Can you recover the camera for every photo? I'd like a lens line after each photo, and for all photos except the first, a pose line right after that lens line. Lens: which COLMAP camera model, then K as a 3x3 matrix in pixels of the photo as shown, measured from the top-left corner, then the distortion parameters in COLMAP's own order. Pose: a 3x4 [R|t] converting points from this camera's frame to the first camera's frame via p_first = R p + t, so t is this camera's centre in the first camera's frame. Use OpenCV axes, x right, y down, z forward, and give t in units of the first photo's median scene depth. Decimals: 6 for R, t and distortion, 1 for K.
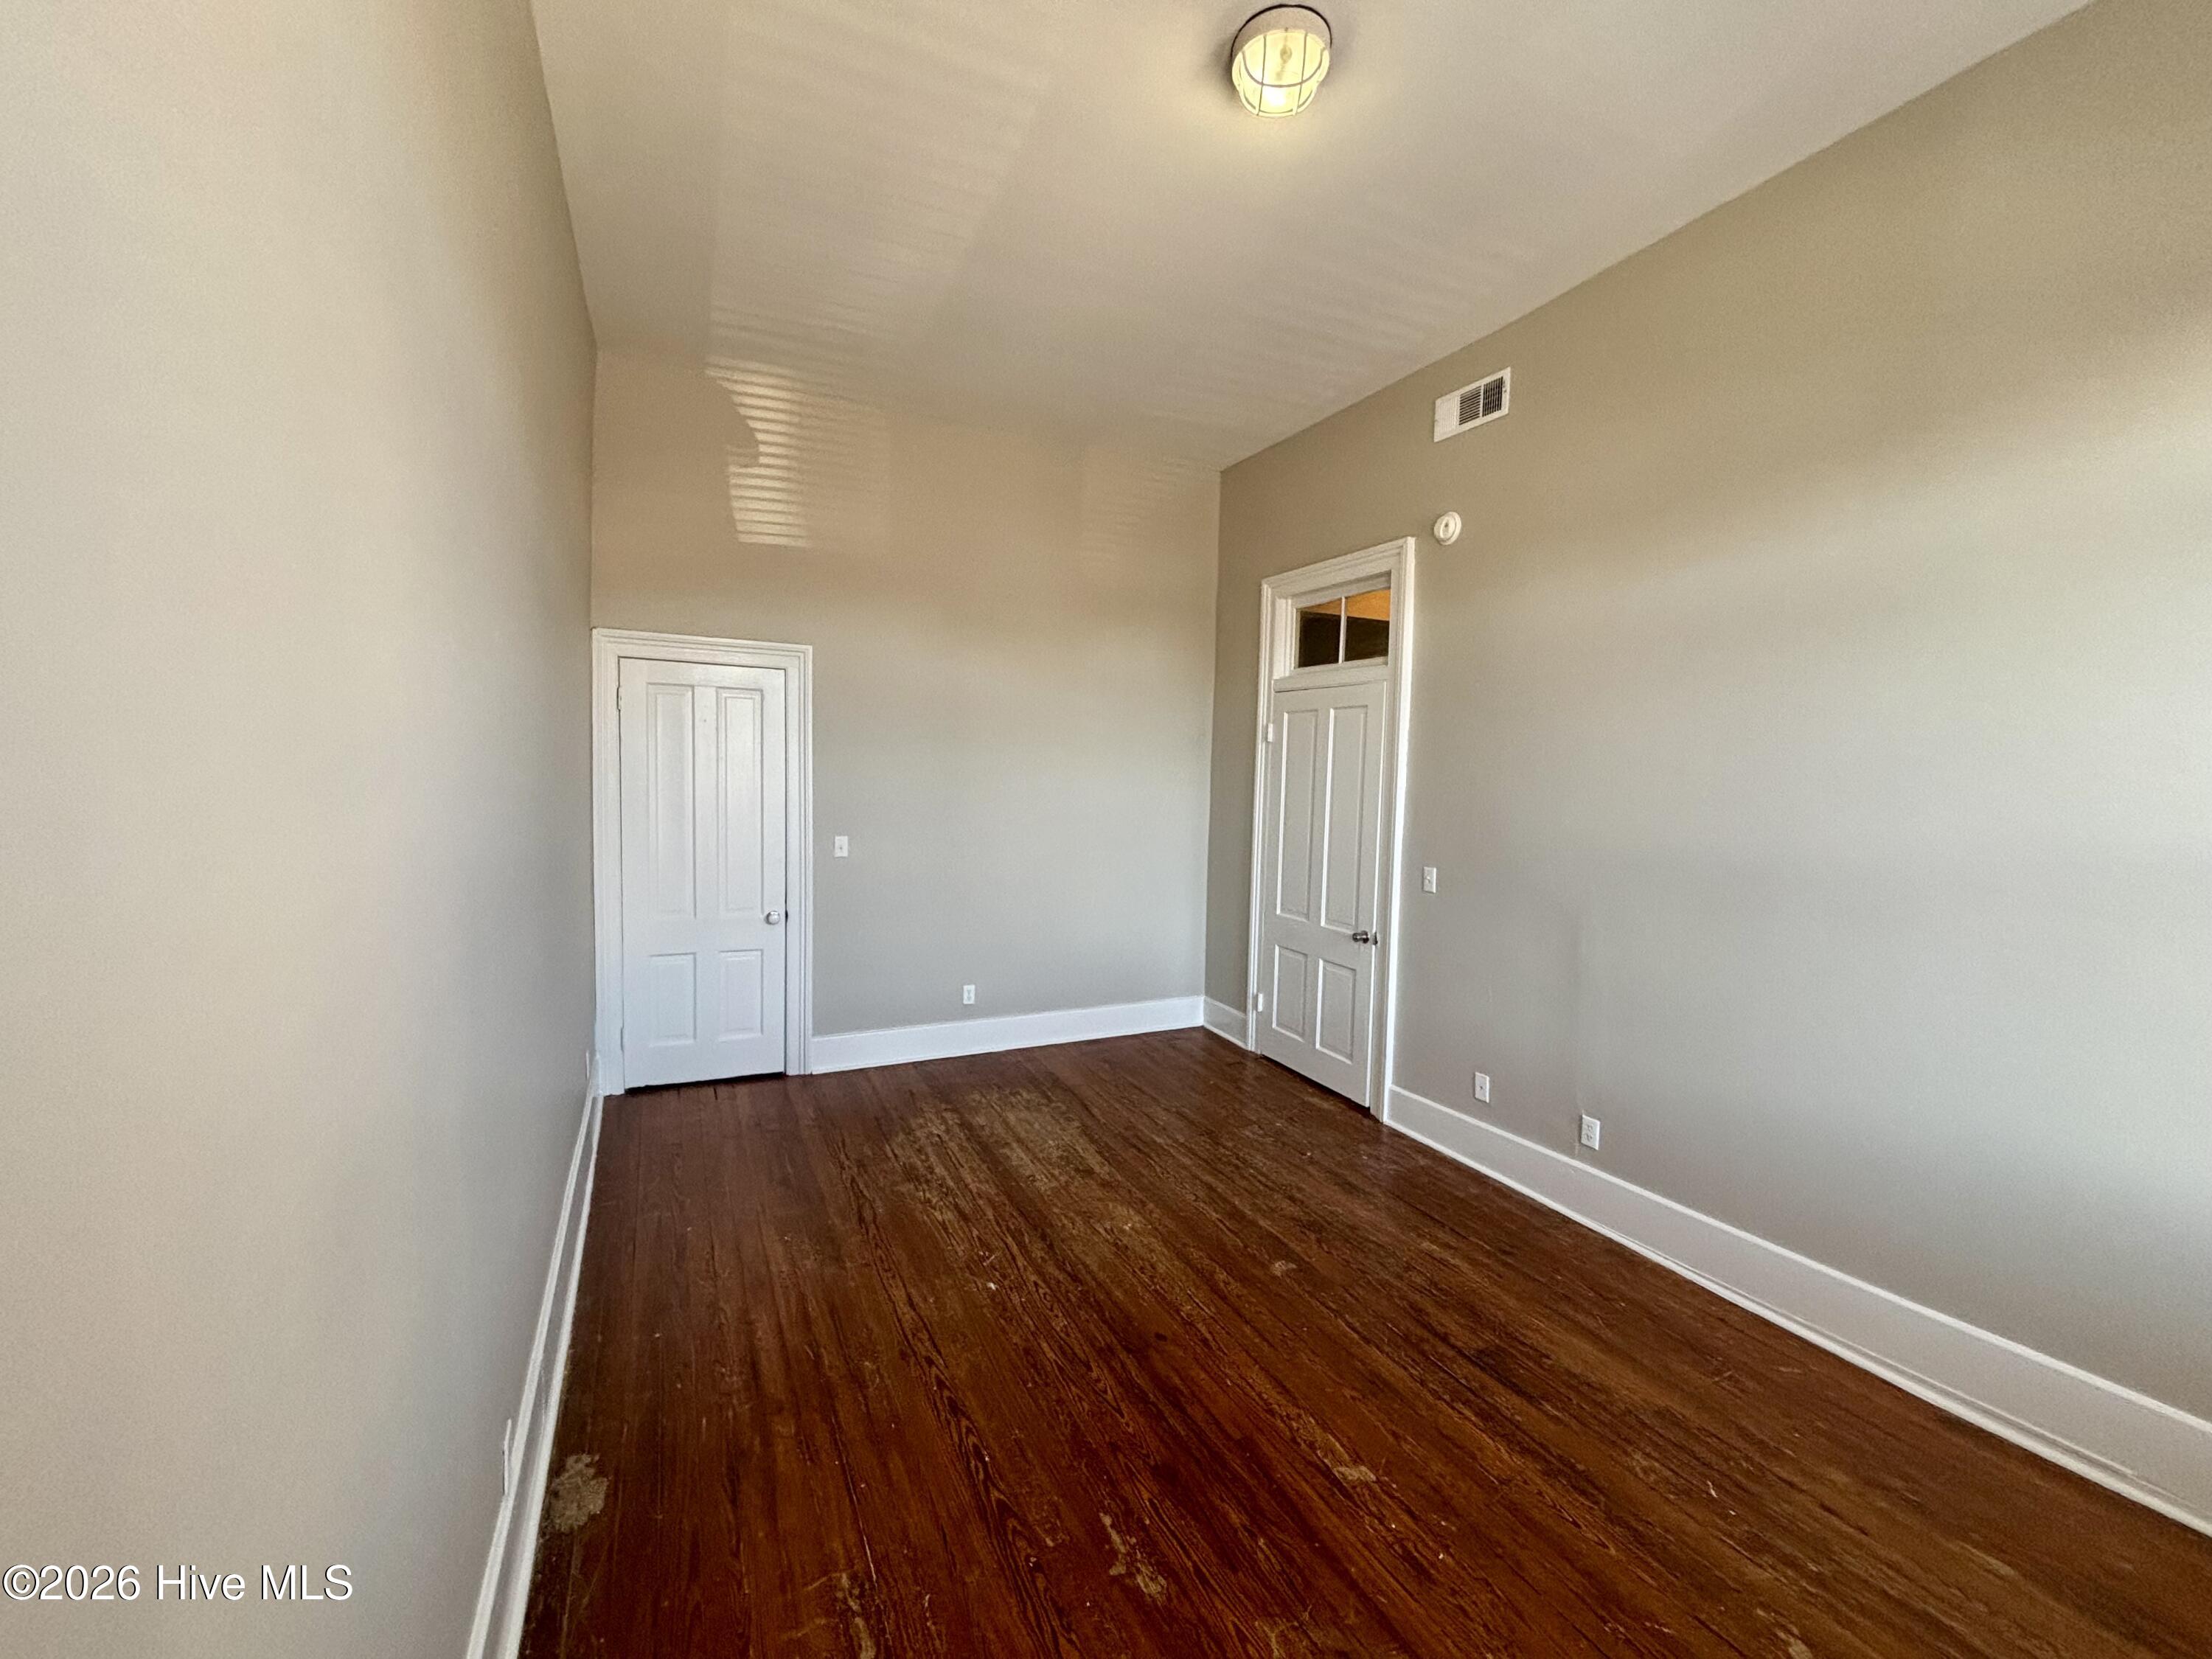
lens RADIAL K [[881.8, 0, 1100.0], [0, 881.8, 825.6], [0, 0, 1]] dist [-0.000354, -0.000054]
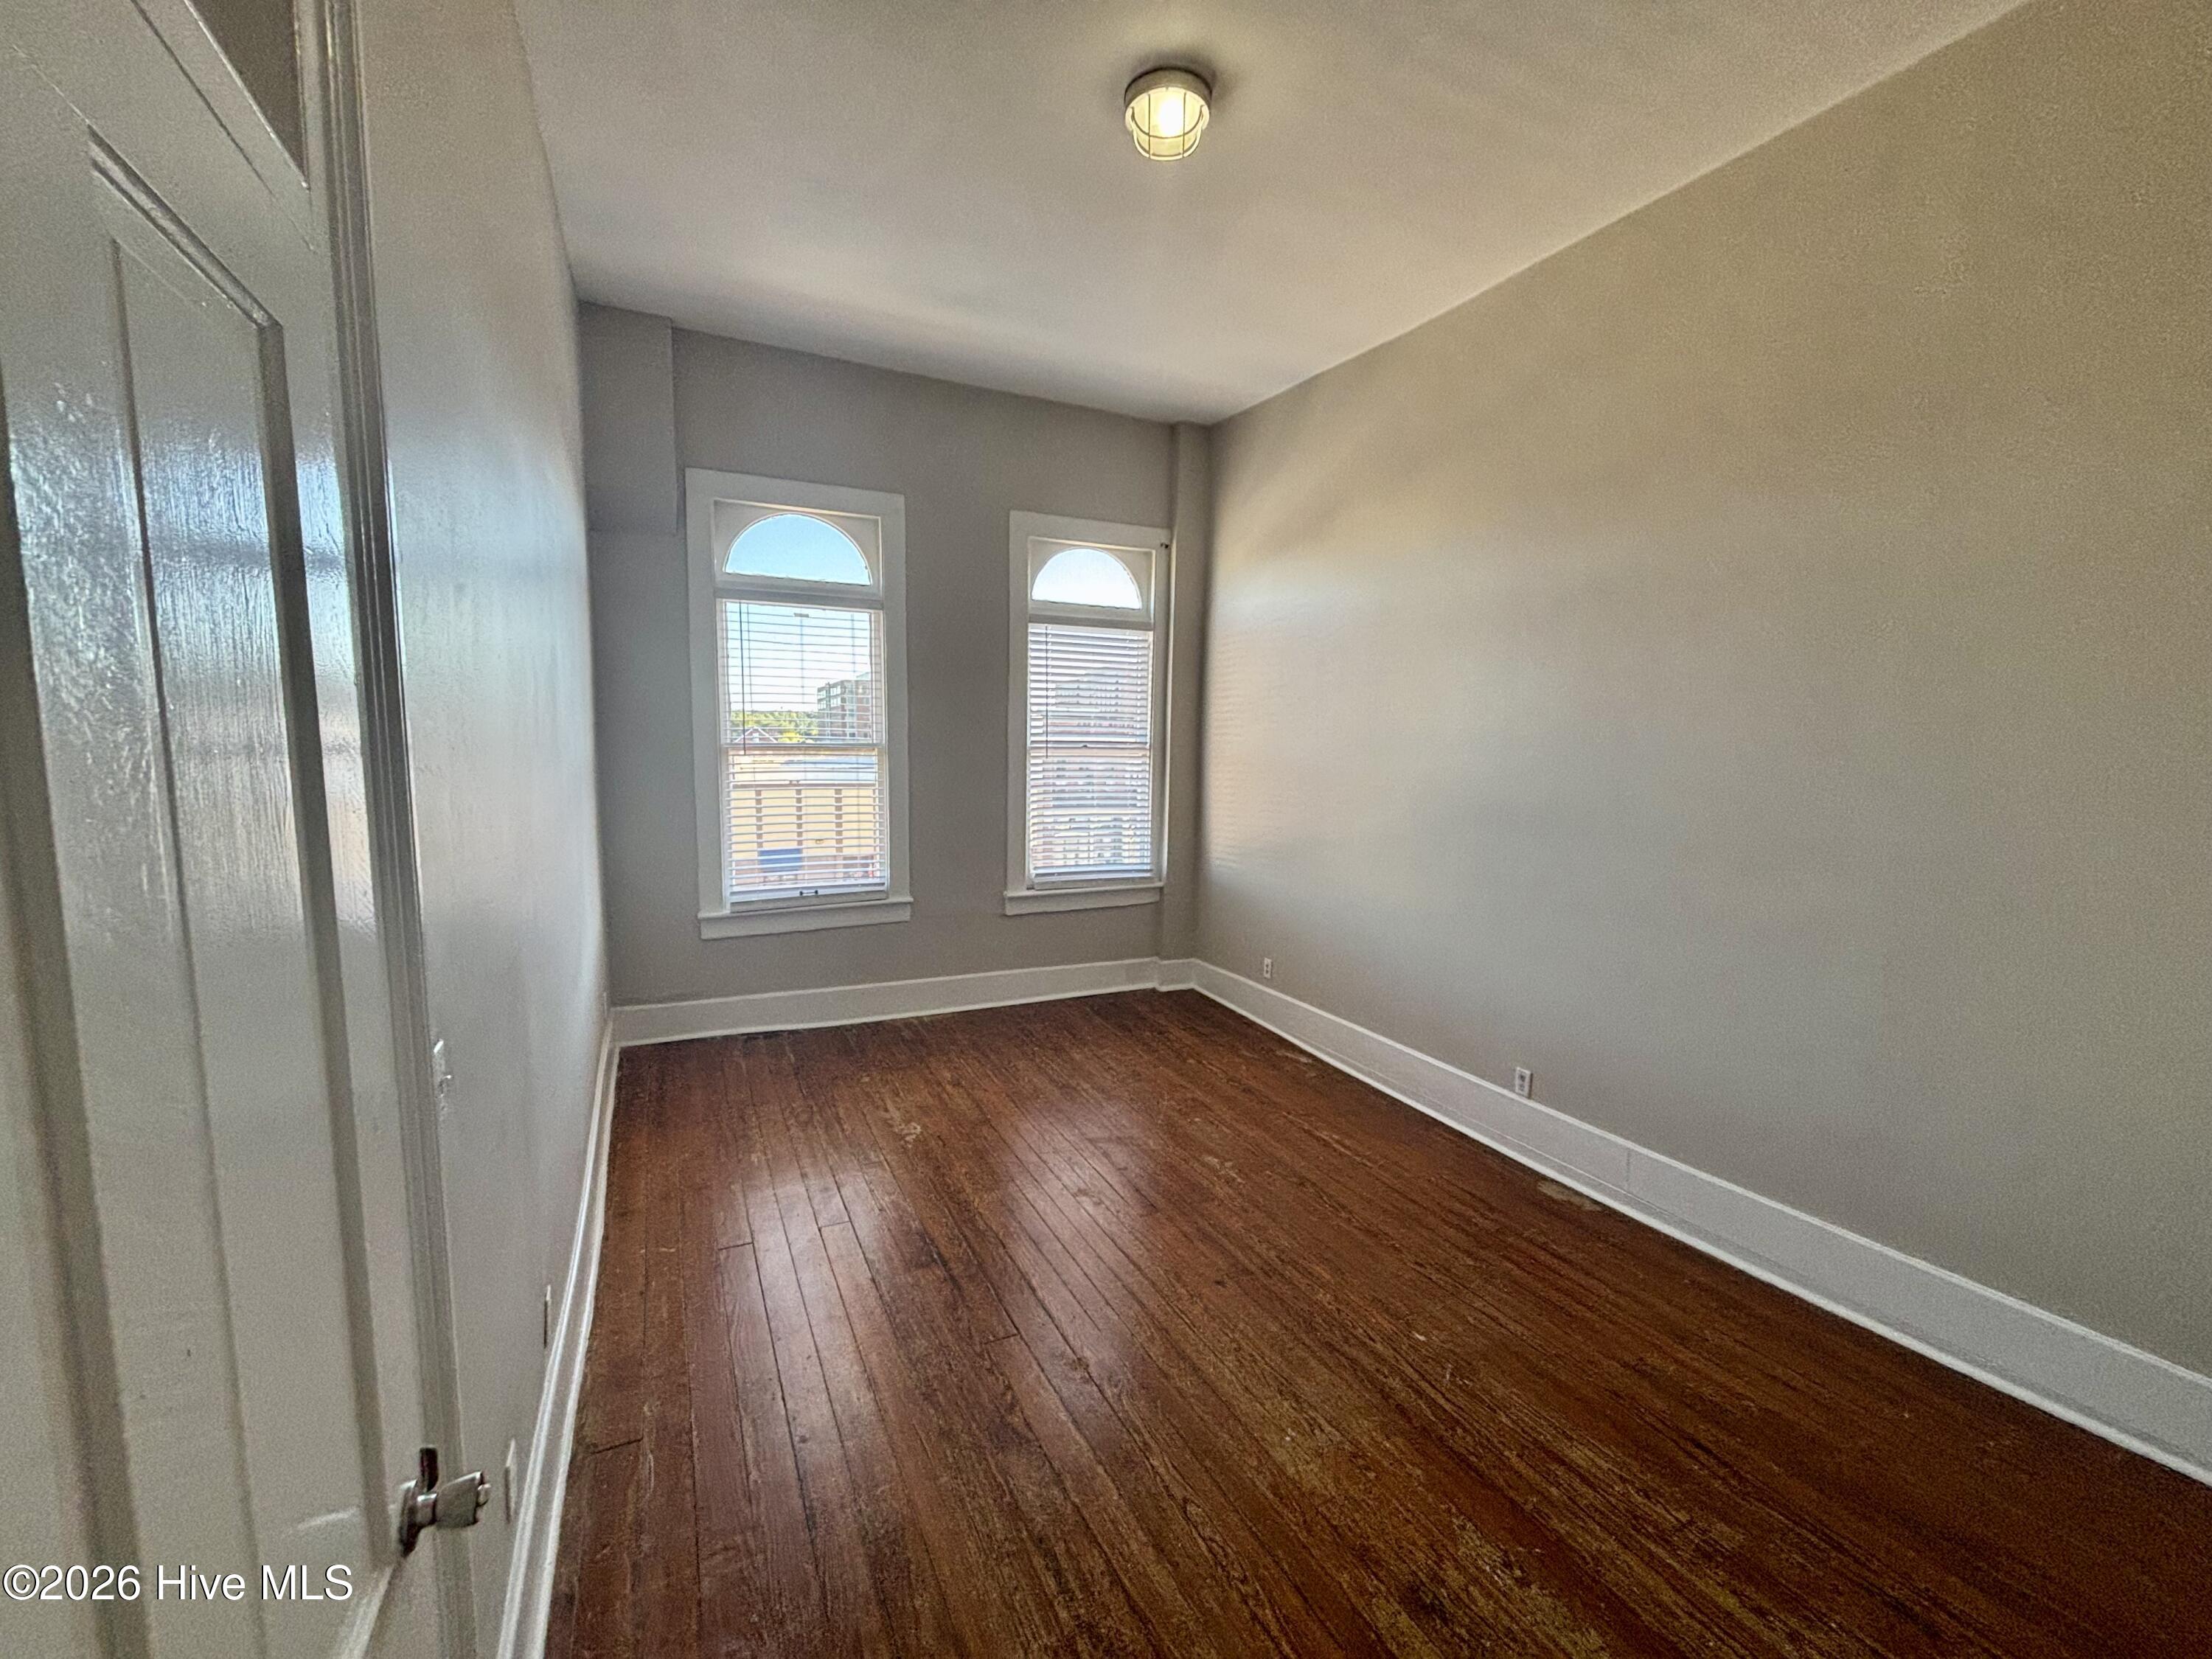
lens RADIAL K [[881.8, 0, 1100.0], [0, 881.8, 825.6], [0, 0, 1]] dist [-0.000354, -0.000054]
pose [[-0.999493, -0.030470, -0.009189, 0.188703], [-0.031546, 0.986703, 0.159440, -0.093990], [0.004209, 0.159649, -0.987165, 1.541676]]
